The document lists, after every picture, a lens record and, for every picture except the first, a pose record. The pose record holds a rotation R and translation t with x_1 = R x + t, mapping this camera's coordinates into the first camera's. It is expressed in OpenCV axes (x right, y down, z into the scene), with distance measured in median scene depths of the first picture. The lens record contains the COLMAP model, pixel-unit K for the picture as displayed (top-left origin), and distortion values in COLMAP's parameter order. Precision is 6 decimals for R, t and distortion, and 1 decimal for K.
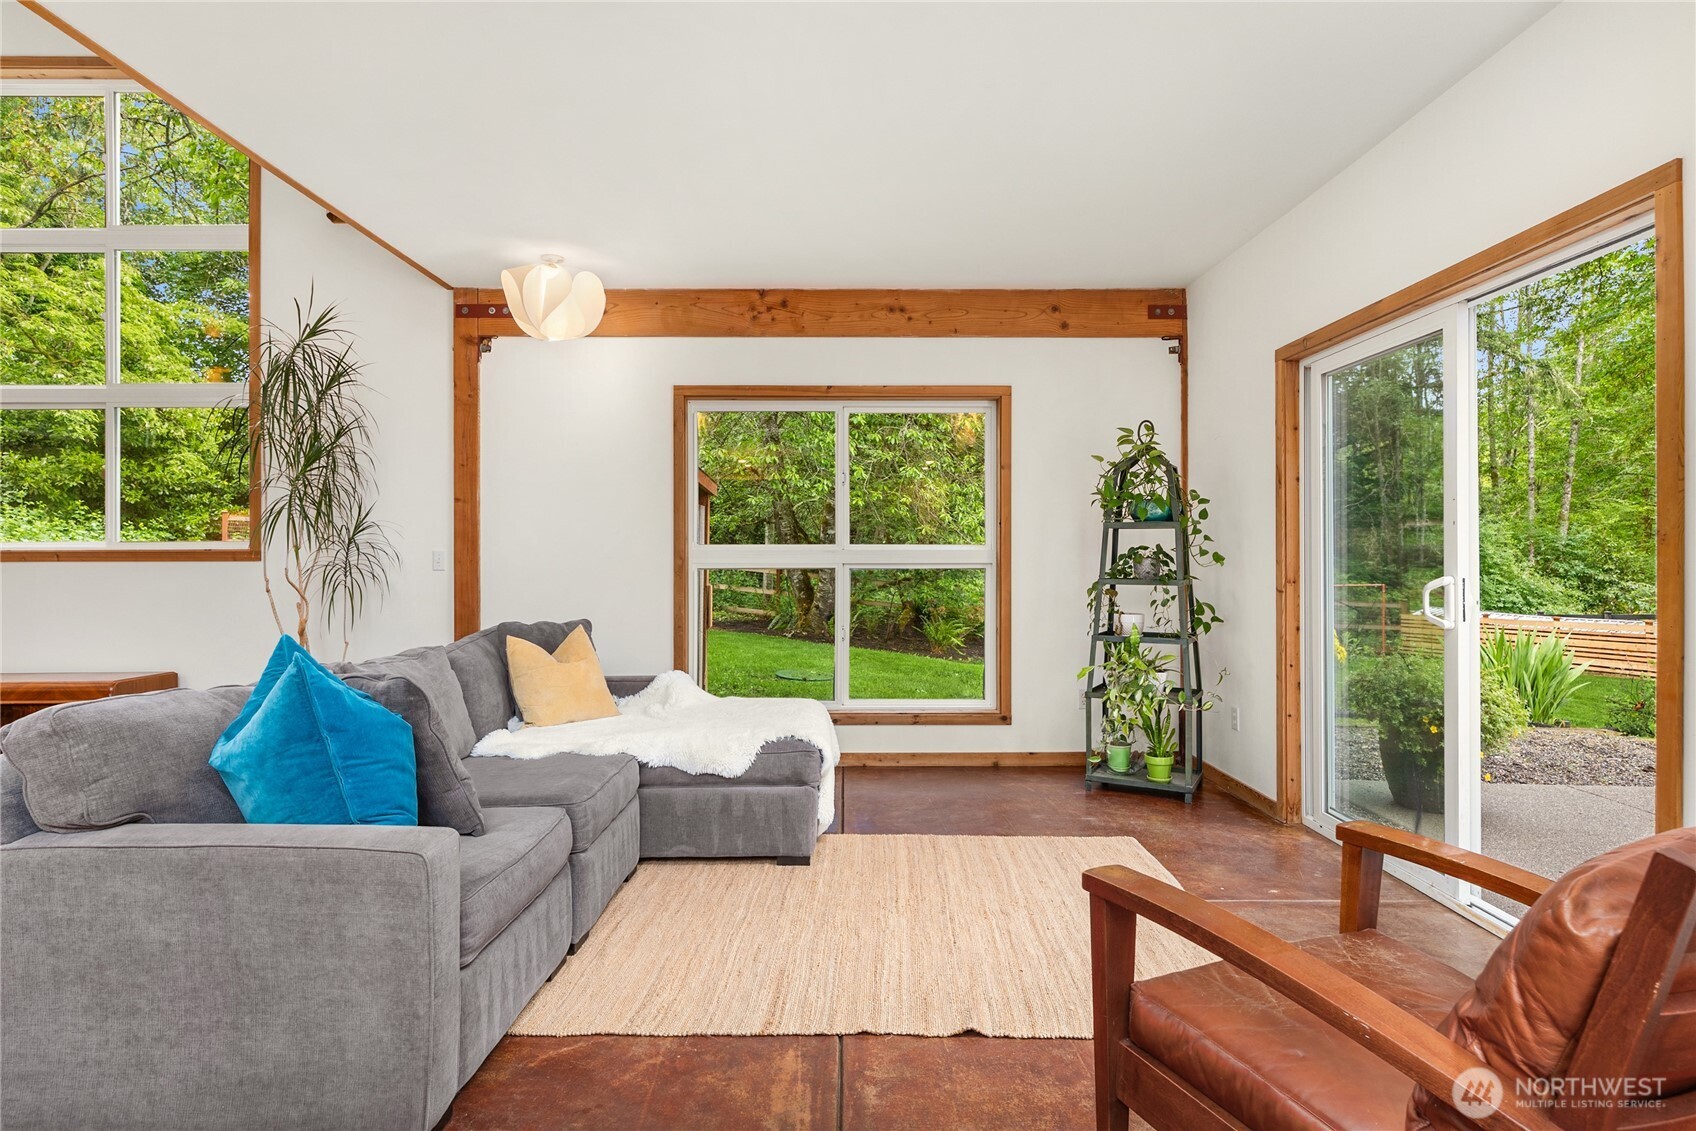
lens RADIAL K [[877.0, 0, 847.0], [0, 877.0, 553.5], [0, 0, 1]] dist [0.002303, 0.000660]
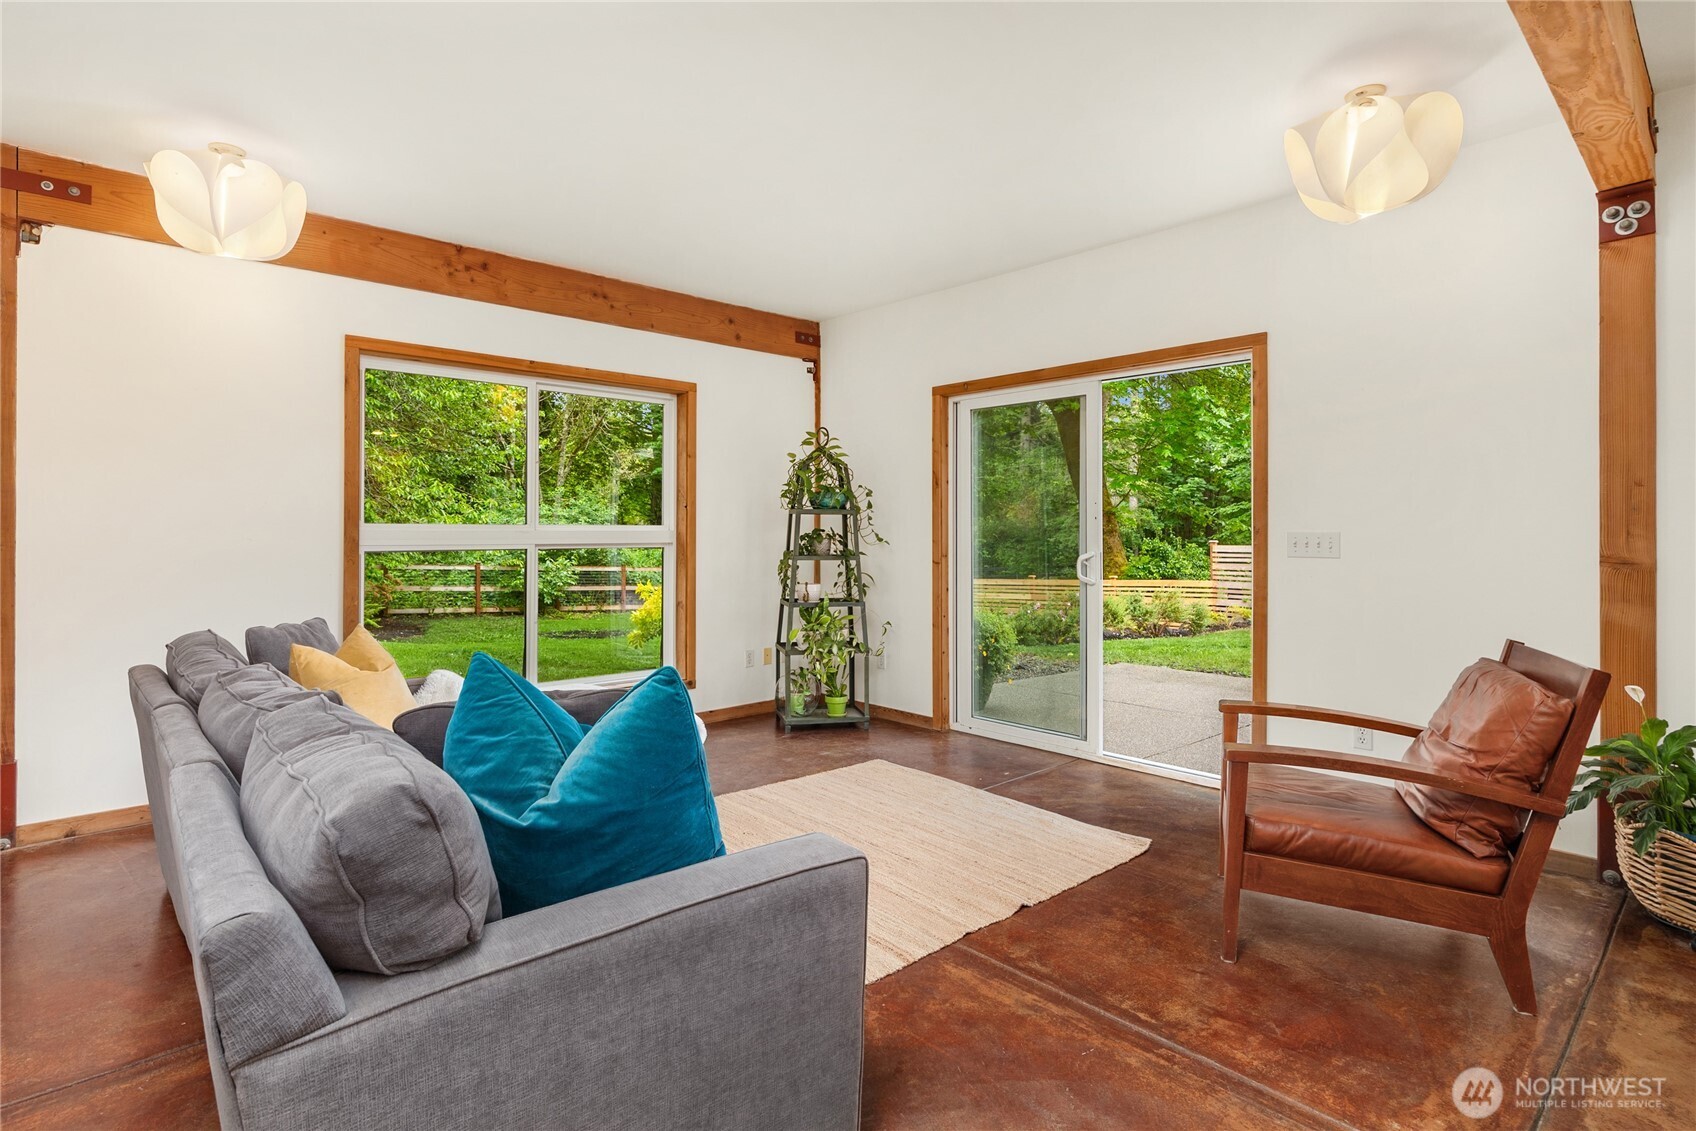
lens RADIAL K [[798.0, 0, 848.7], [0, 798.0, 530.3], [0, 0, 1]] dist [0.000605, -0.000108]
pose [[0.766142, 0.003864, 0.642660, -0.319874], [-0.003506, 0.999992, -0.001833, -0.003860], [-0.642662, -0.000849, 0.766150, 0.101538]]
